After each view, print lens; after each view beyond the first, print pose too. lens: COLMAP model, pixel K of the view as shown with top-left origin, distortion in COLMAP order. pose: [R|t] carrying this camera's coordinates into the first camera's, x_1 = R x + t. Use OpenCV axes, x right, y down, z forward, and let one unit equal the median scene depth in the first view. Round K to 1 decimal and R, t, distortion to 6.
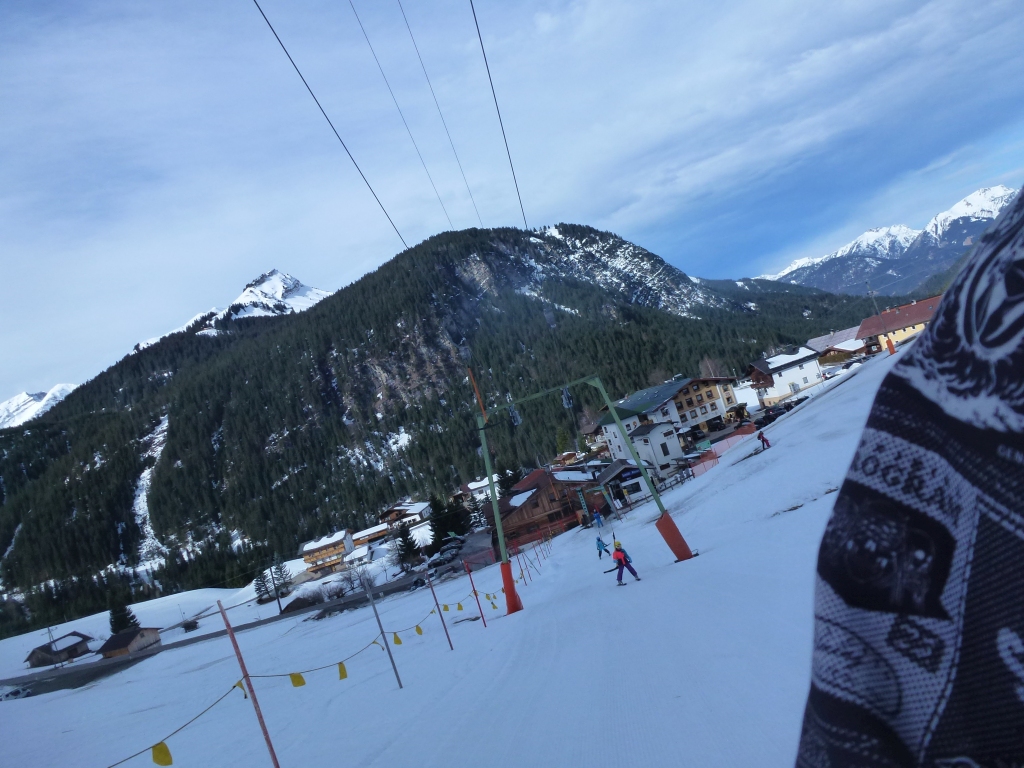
lens RADIAL K [[723.1, 0, 506.9], [0, 723.1, 383.7], [0, 0, 1]] dist [-0.033936, -0.003092]
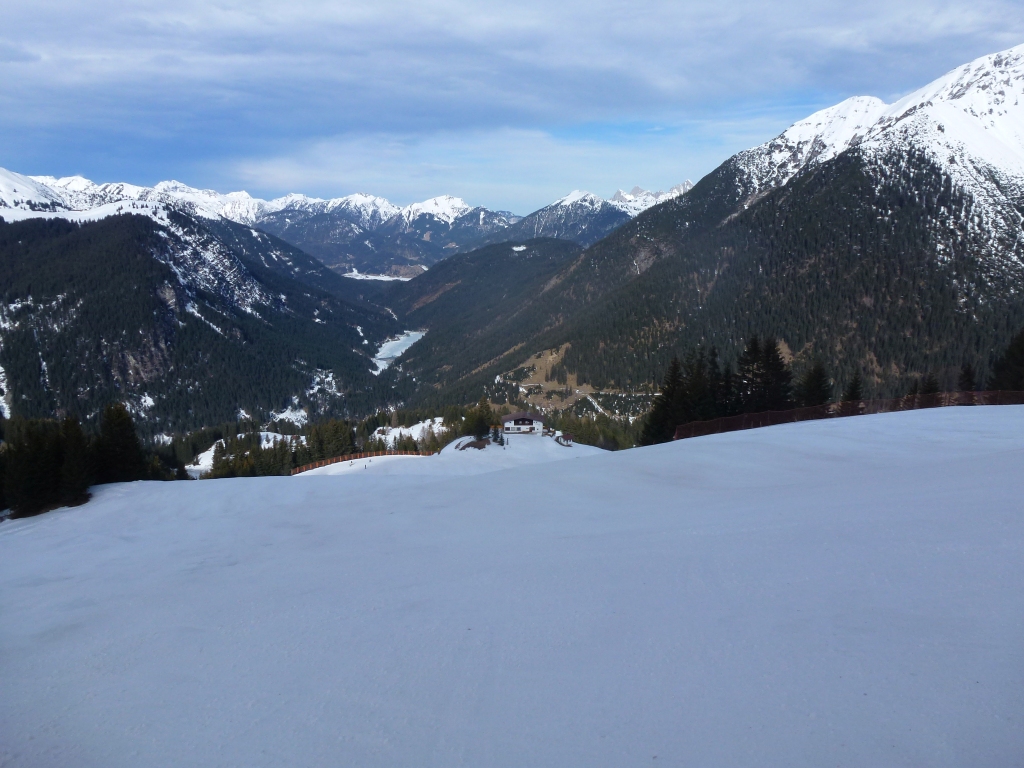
lens RADIAL K [[723.1, 0, 513.8], [0, 723.1, 386.4], [0, 0, 1]] dist [-0.033936, -0.003092]
pose [[0.714238, 0.172344, 0.678352, -0.357904], [-0.260973, 0.964891, 0.029637, -0.130573], [-0.649428, -0.198199, 0.734139, -0.508332]]
